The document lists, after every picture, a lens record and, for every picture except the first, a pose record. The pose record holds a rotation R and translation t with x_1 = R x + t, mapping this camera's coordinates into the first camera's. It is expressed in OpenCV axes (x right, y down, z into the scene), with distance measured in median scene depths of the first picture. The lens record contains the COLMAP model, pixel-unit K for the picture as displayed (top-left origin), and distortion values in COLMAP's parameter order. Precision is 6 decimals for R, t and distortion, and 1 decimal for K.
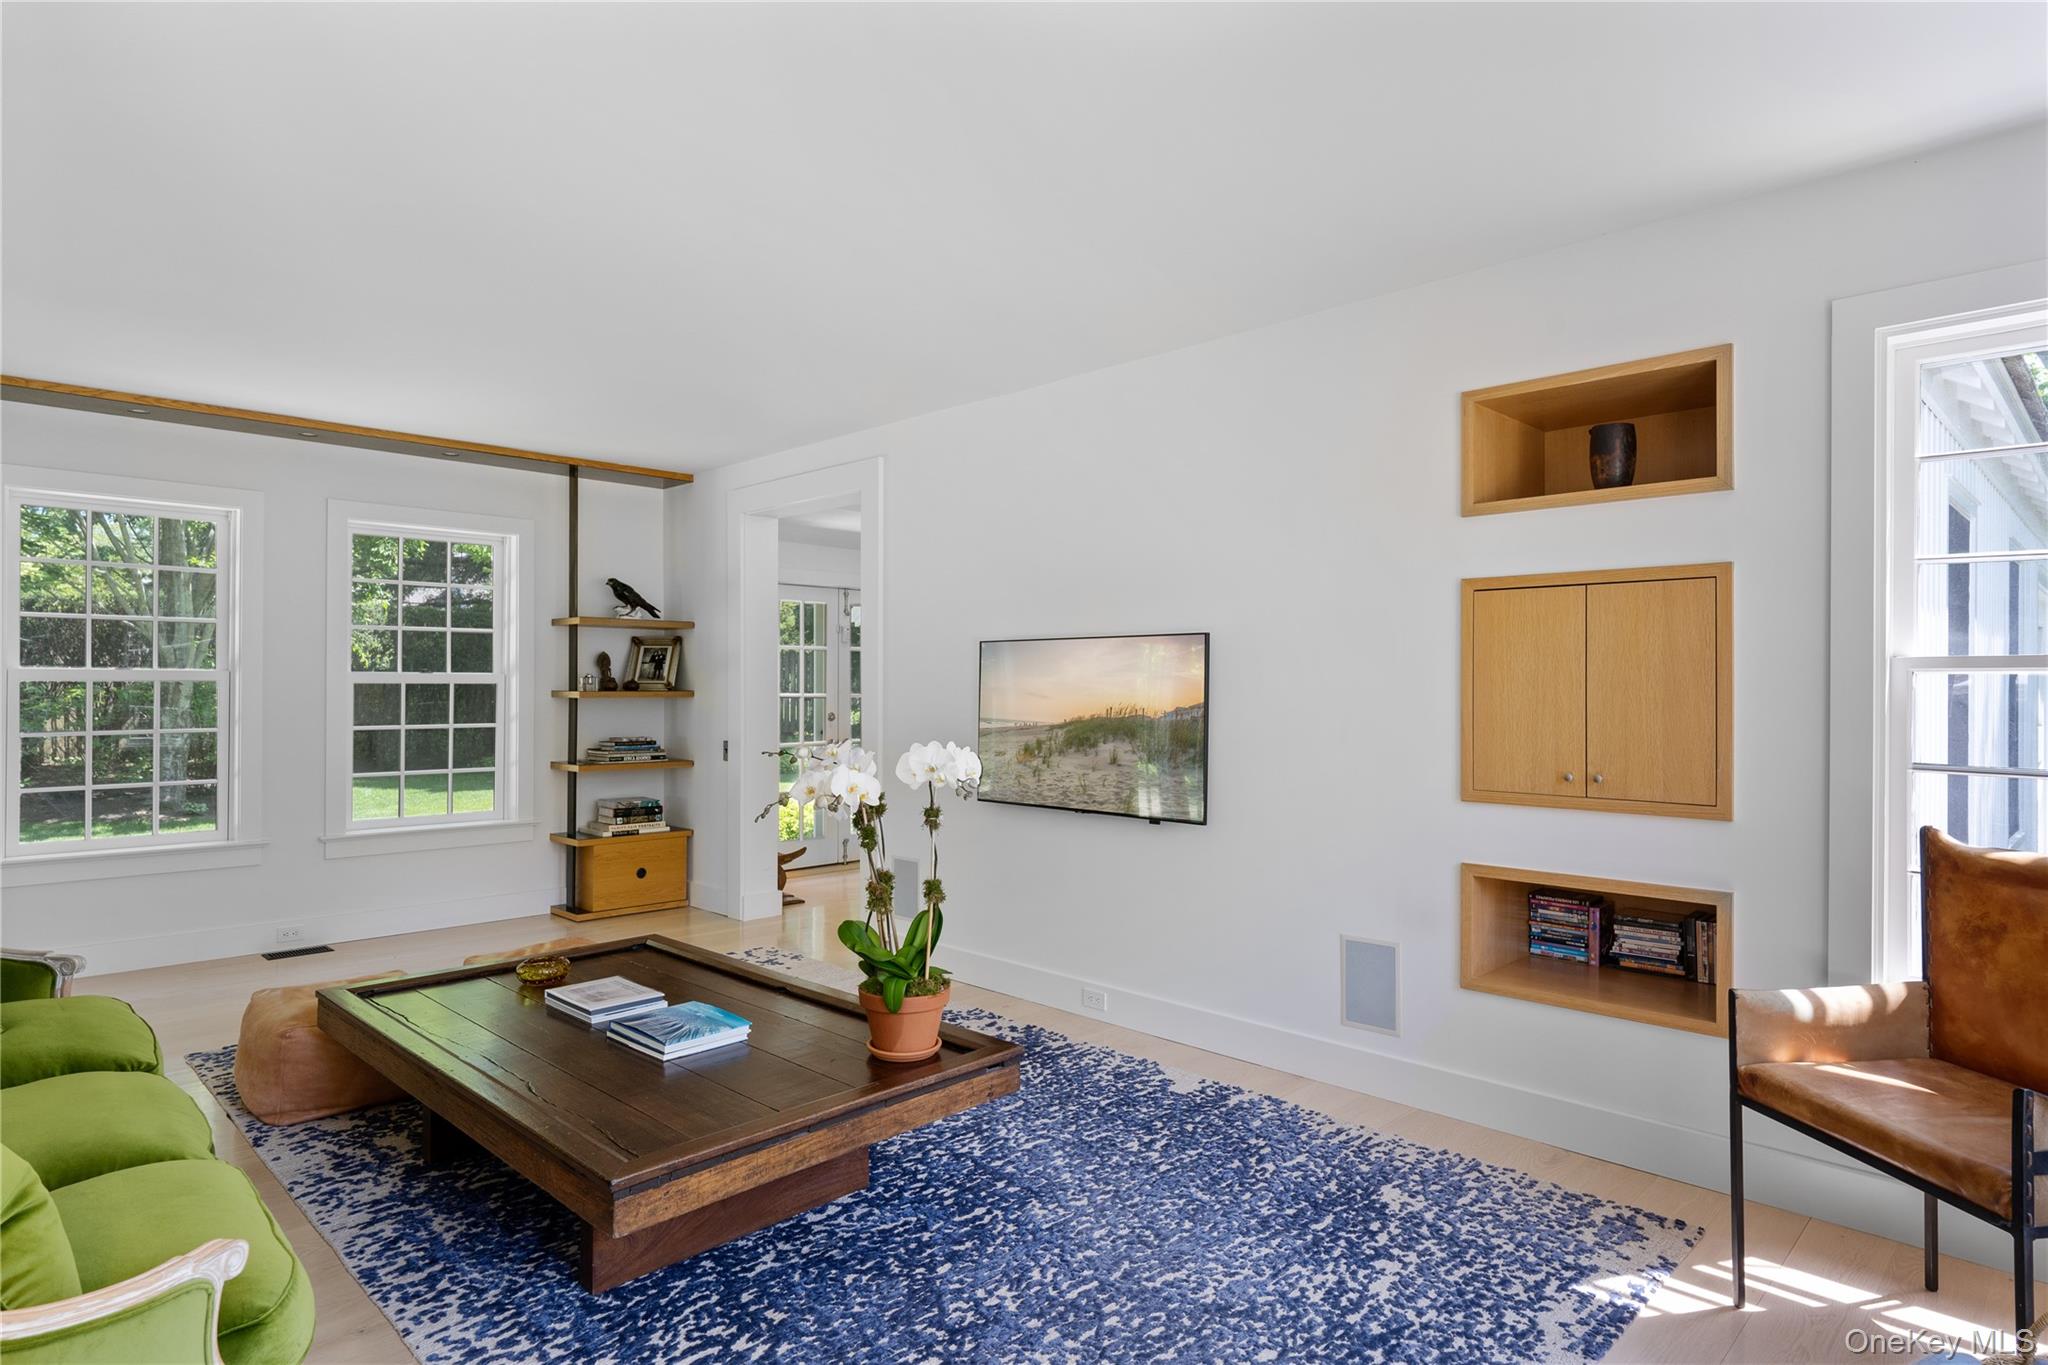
lens RADIAL K [[1150.7, 0, 1024.0], [0, 1150.7, 682.5], [0, 0, 1]] dist [-0.002636, 0.000048]
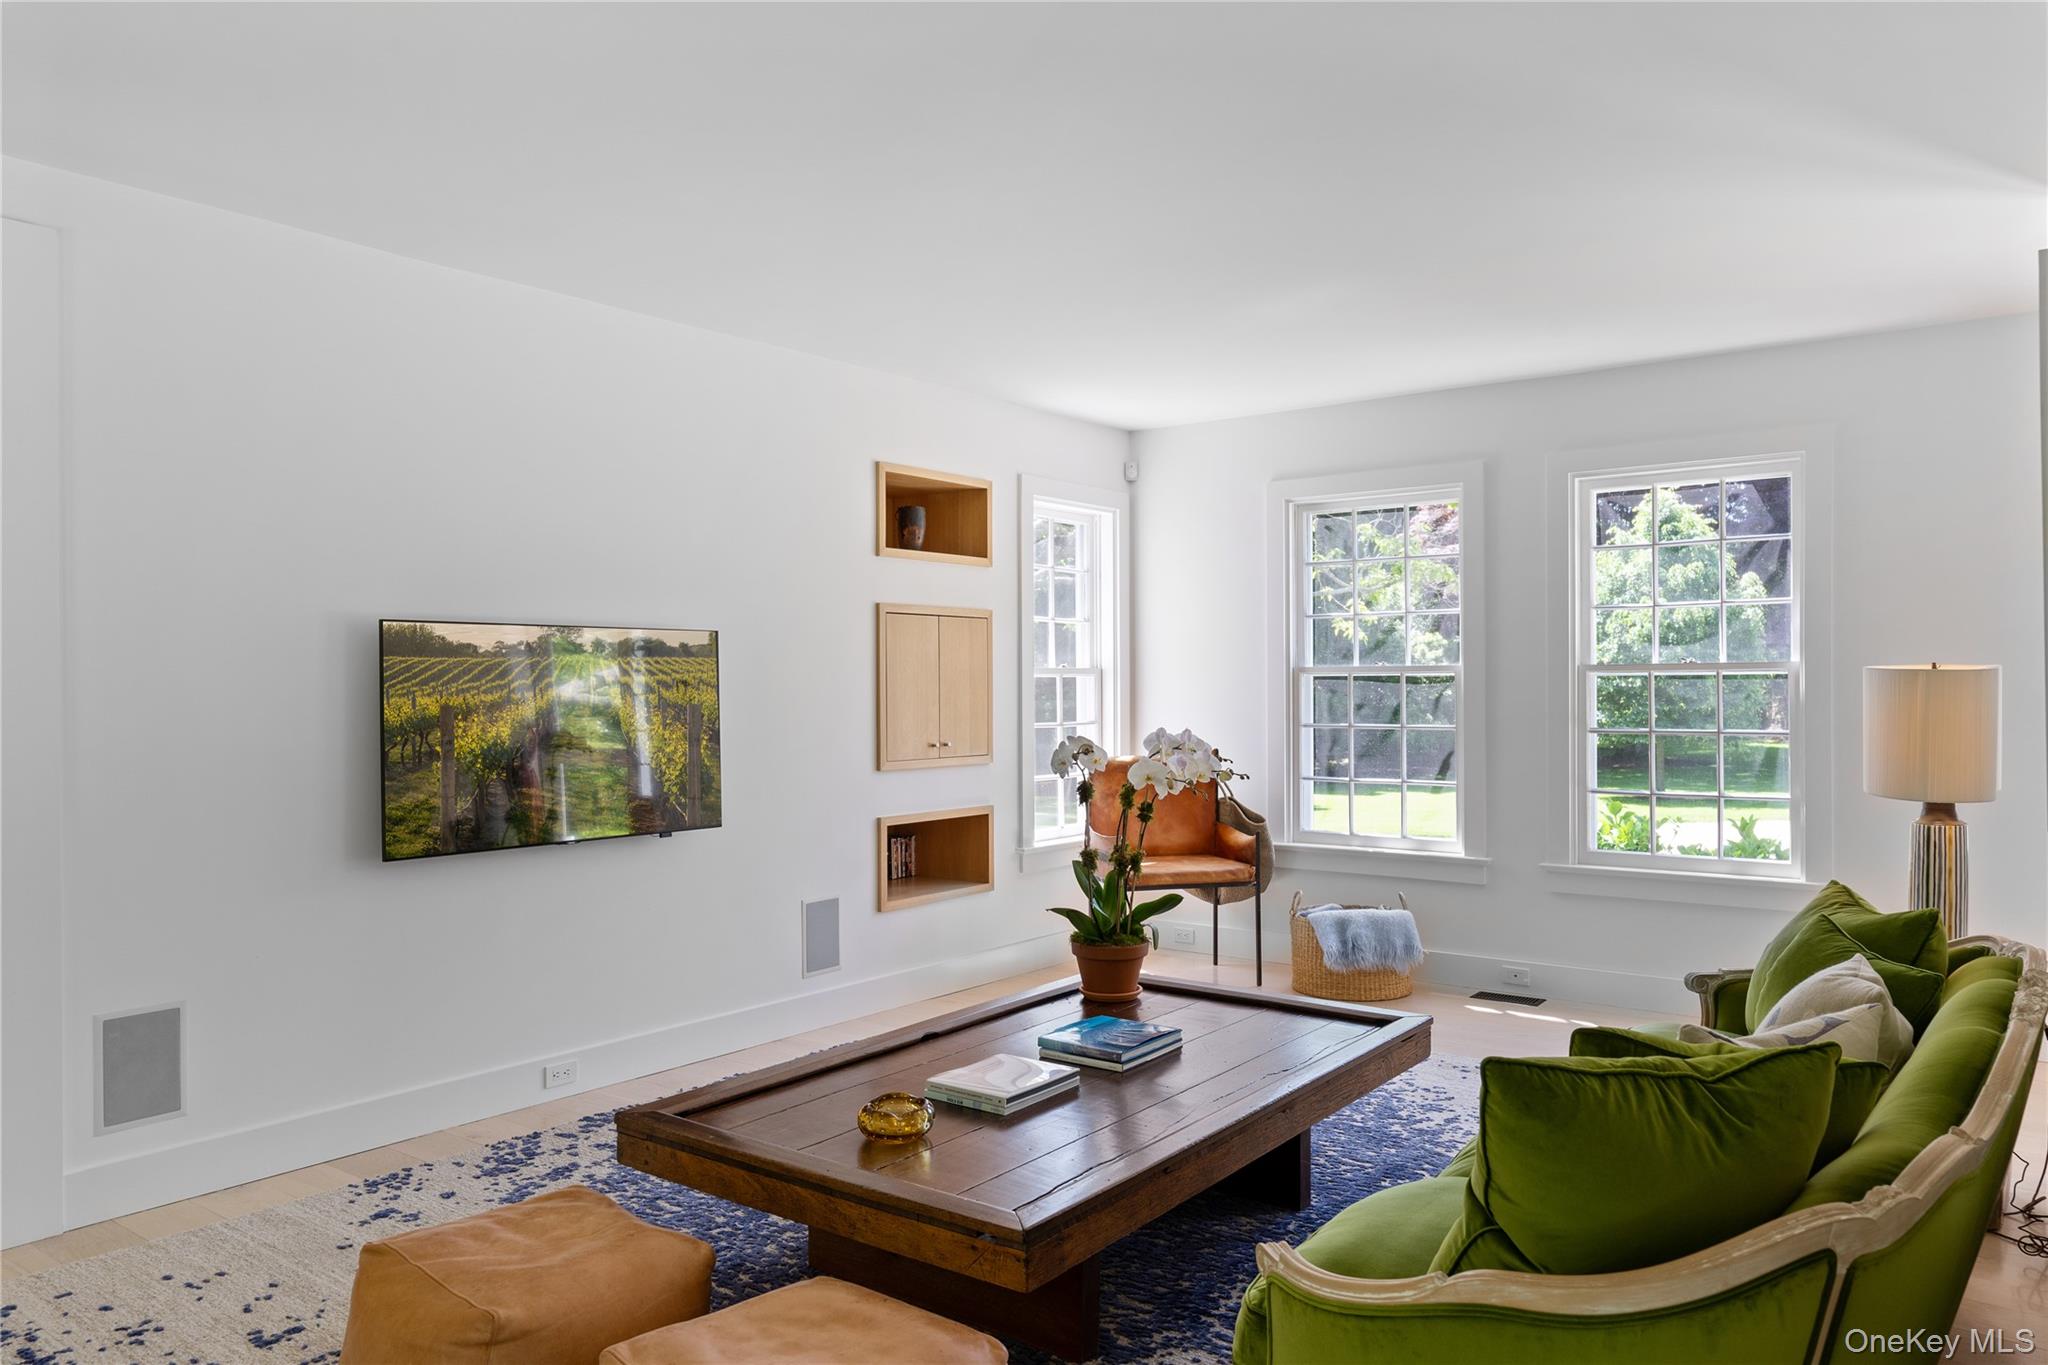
lens RADIAL K [[1392.8, 0, 1024.0], [0, 1392.8, 682.5], [0, 0, 1]] dist [0.000433, 0.001927]
pose [[-0.129524, -0.004487, 0.991566, -1.231403], [0.000395, 0.999989, 0.004577, -0.006503], [-0.991576, 0.000984, -0.129521, 1.036152]]
